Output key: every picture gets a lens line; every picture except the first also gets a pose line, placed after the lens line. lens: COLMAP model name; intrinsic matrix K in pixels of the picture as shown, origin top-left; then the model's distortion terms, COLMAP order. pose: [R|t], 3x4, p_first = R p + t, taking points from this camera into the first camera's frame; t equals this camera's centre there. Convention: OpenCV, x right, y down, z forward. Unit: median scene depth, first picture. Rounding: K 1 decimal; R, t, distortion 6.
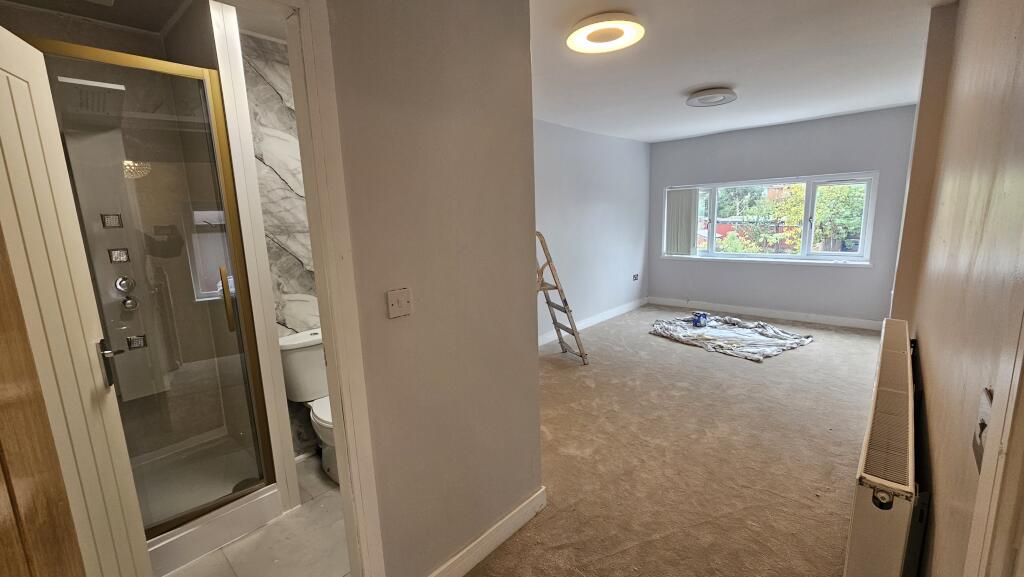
lens RADIAL K [[417.3, 0, 515.0], [0, 417.3, 288.8], [0, 0, 1]] dist [-0.000073, 0.000122]
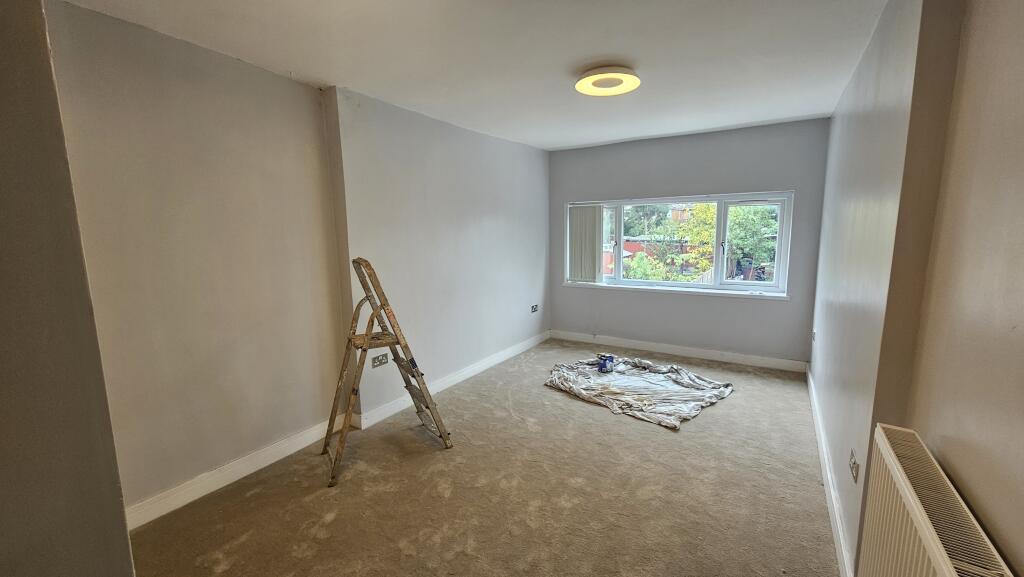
lens RADIAL K [[417.3, 0, 511.6], [0, 417.3, 287.9], [0, 0, 1]] dist [-0.000073, 0.000122]
pose [[0.984785, -0.003048, 0.173749, 0.130977], [0.009477, 0.999300, -0.036184, -0.051333], [-0.173517, 0.037280, 0.984125, 0.242273]]
